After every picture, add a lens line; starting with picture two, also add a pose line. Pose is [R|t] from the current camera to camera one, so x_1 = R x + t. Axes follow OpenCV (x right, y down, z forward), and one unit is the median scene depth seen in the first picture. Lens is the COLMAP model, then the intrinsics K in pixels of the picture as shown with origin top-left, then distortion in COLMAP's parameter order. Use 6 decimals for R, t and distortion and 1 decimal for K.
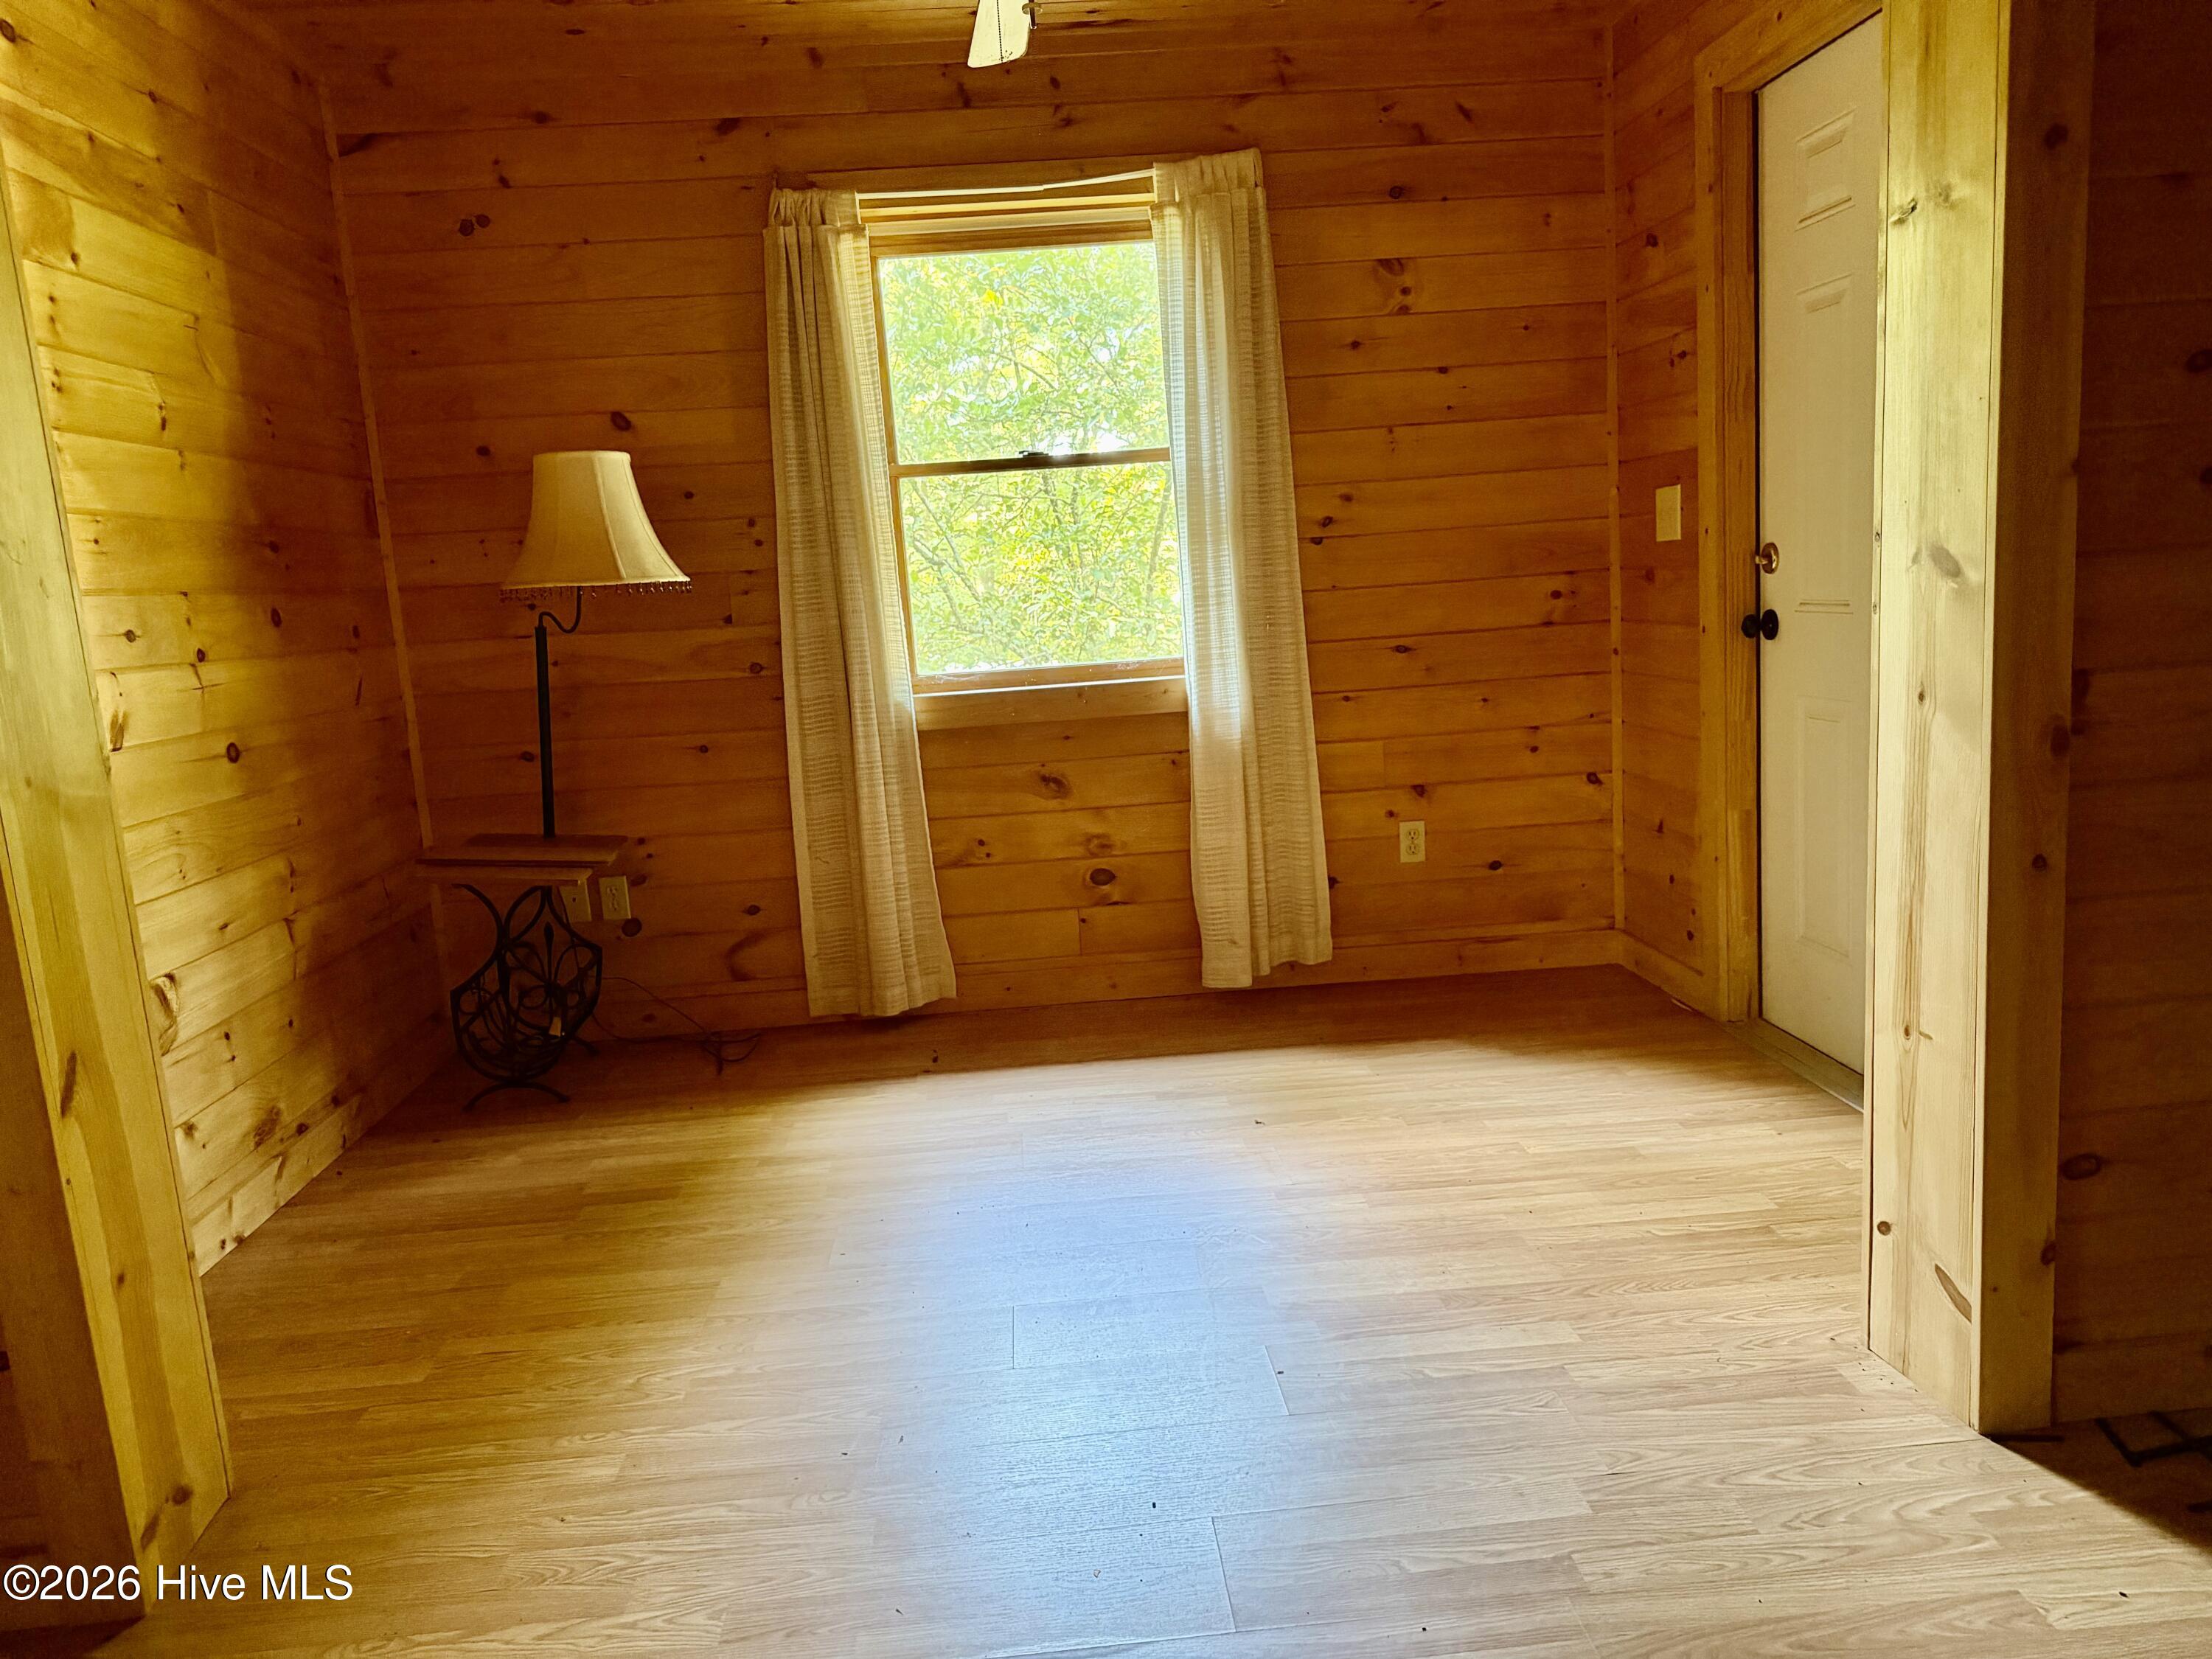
lens RADIAL K [[1556.6, 0, 1111.4], [0, 1556.6, 847.6], [0, 0, 1]] dist [0.049598, -0.074013]
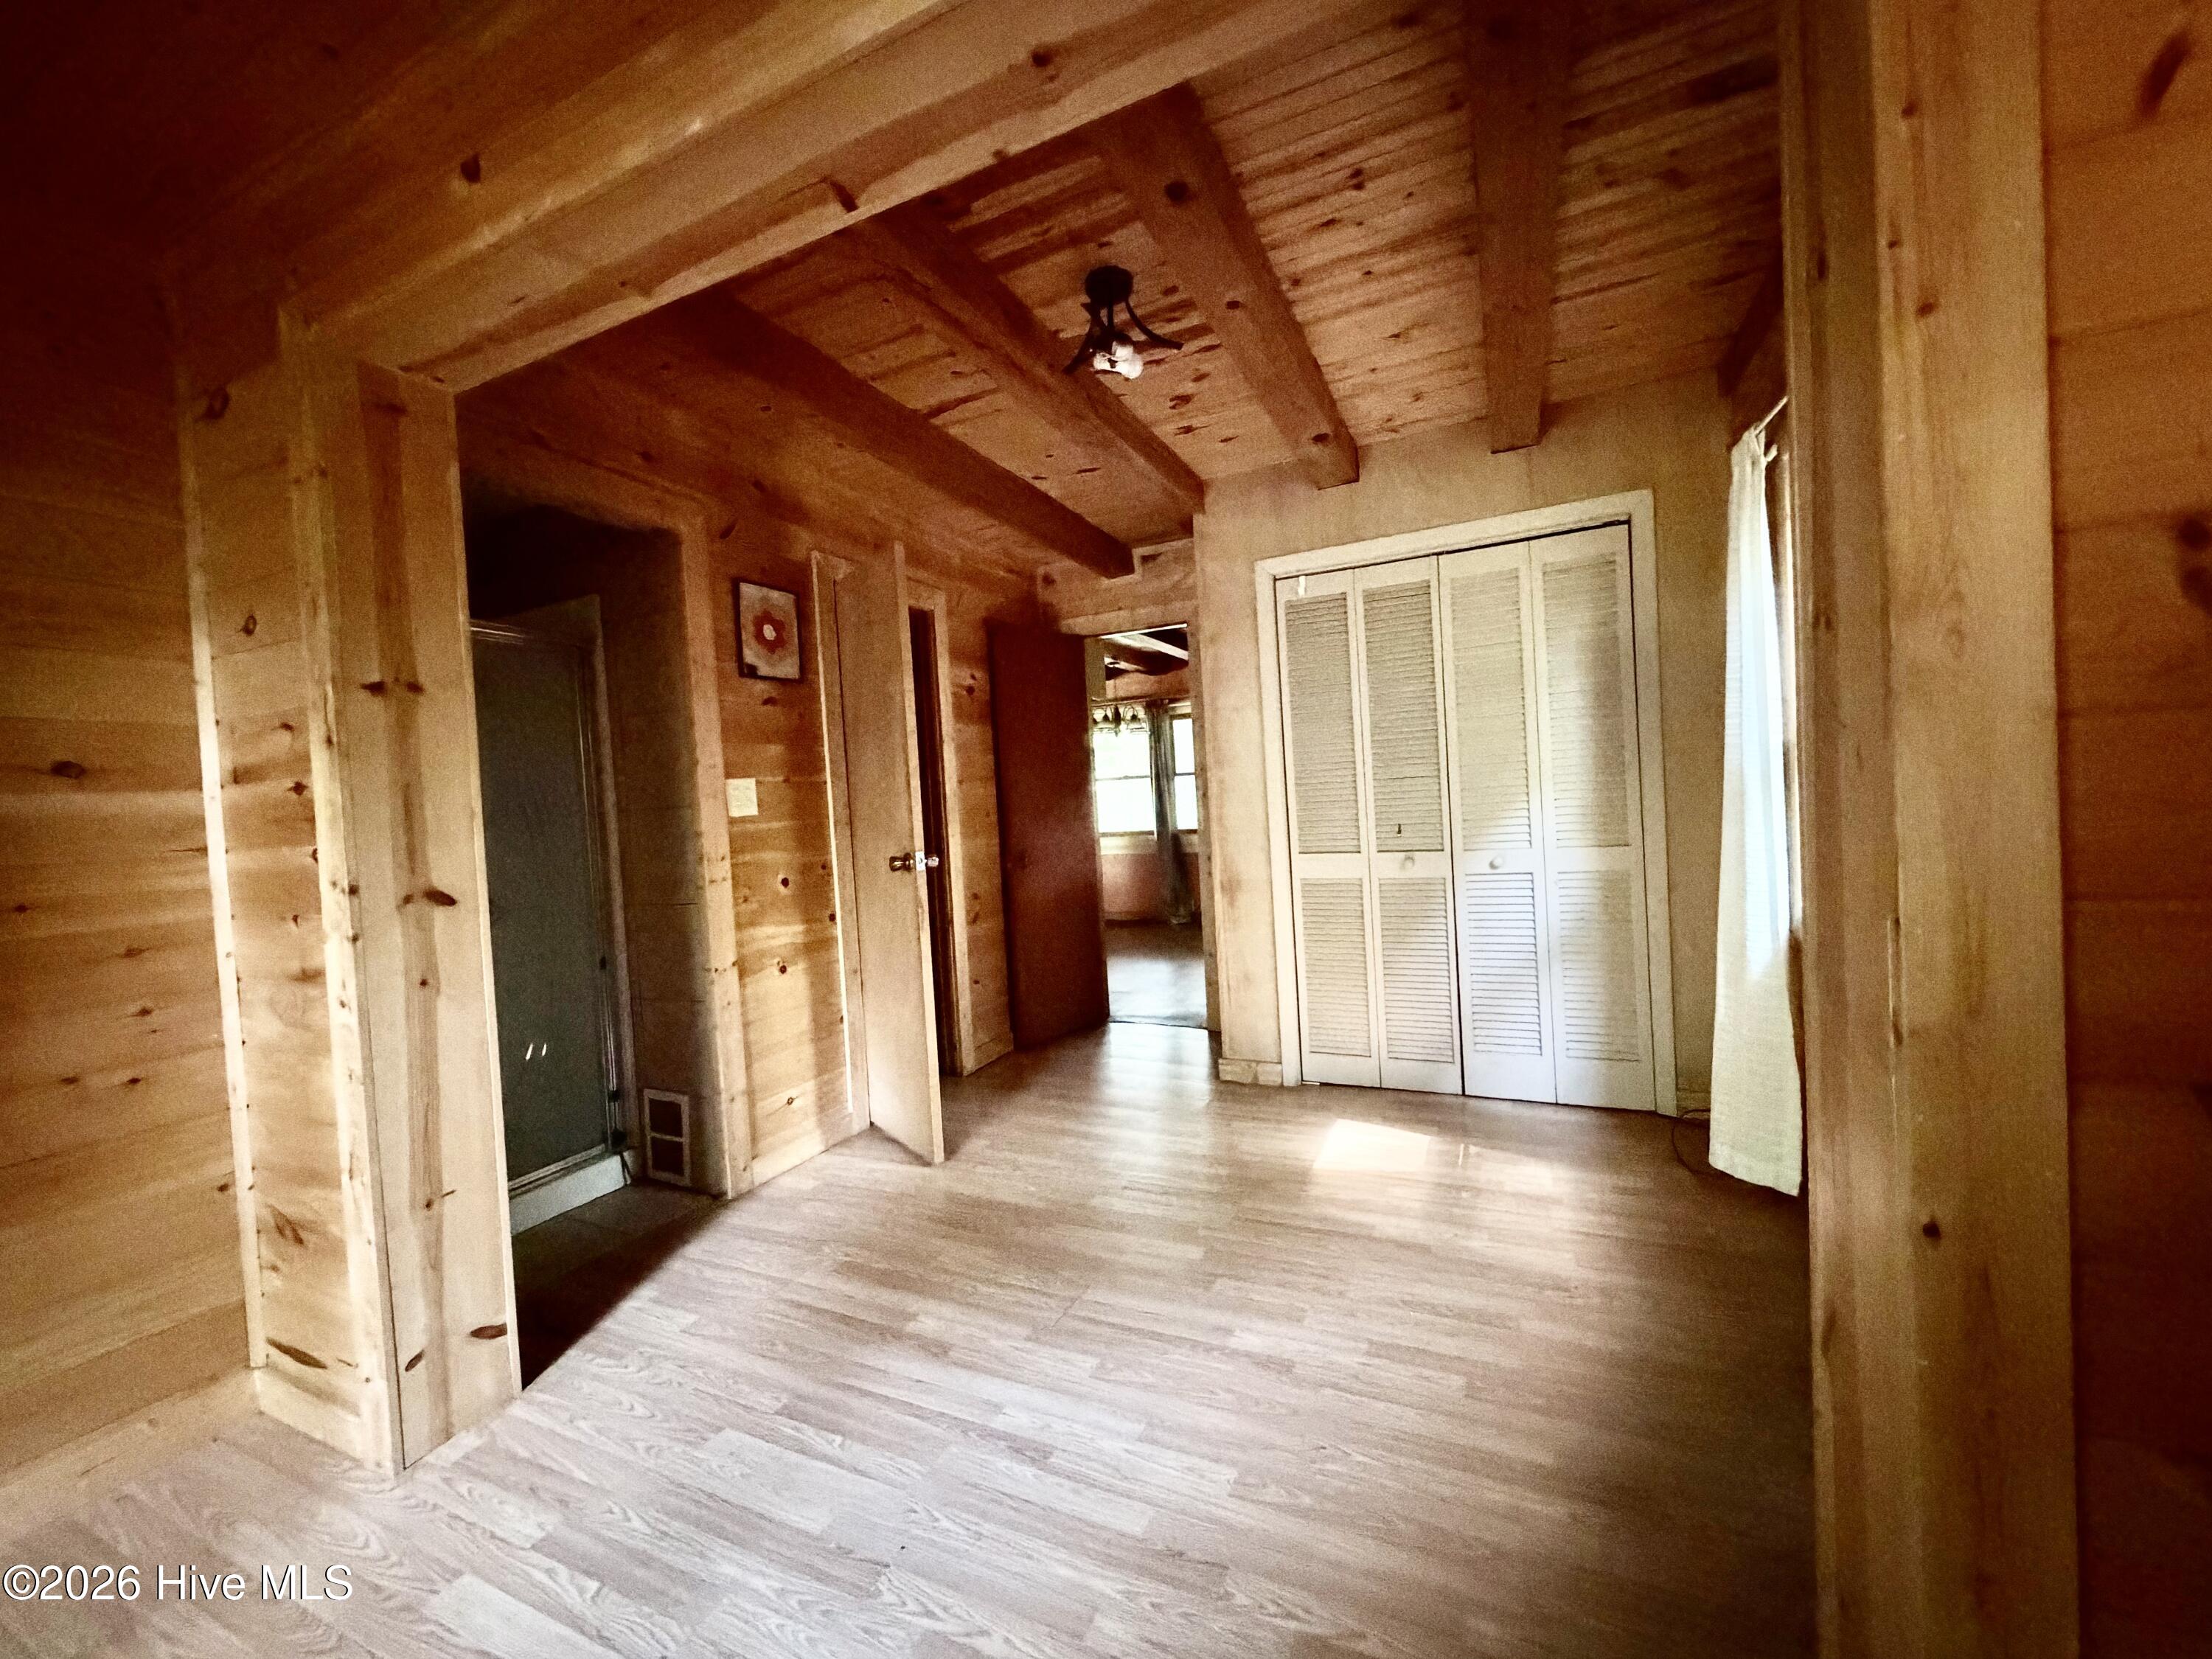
lens RADIAL K [[881.3, 0, 1106.0], [0, 881.3, 829.5], [0, 0, 1]] dist [-0.004251, 0.001272]
pose [[-0.862699, 0.103801, 0.494951, -0.543713], [0.195677, 0.970991, 0.137428, -0.235023], [-0.466328, 0.215409, -0.857984, 1.406630]]
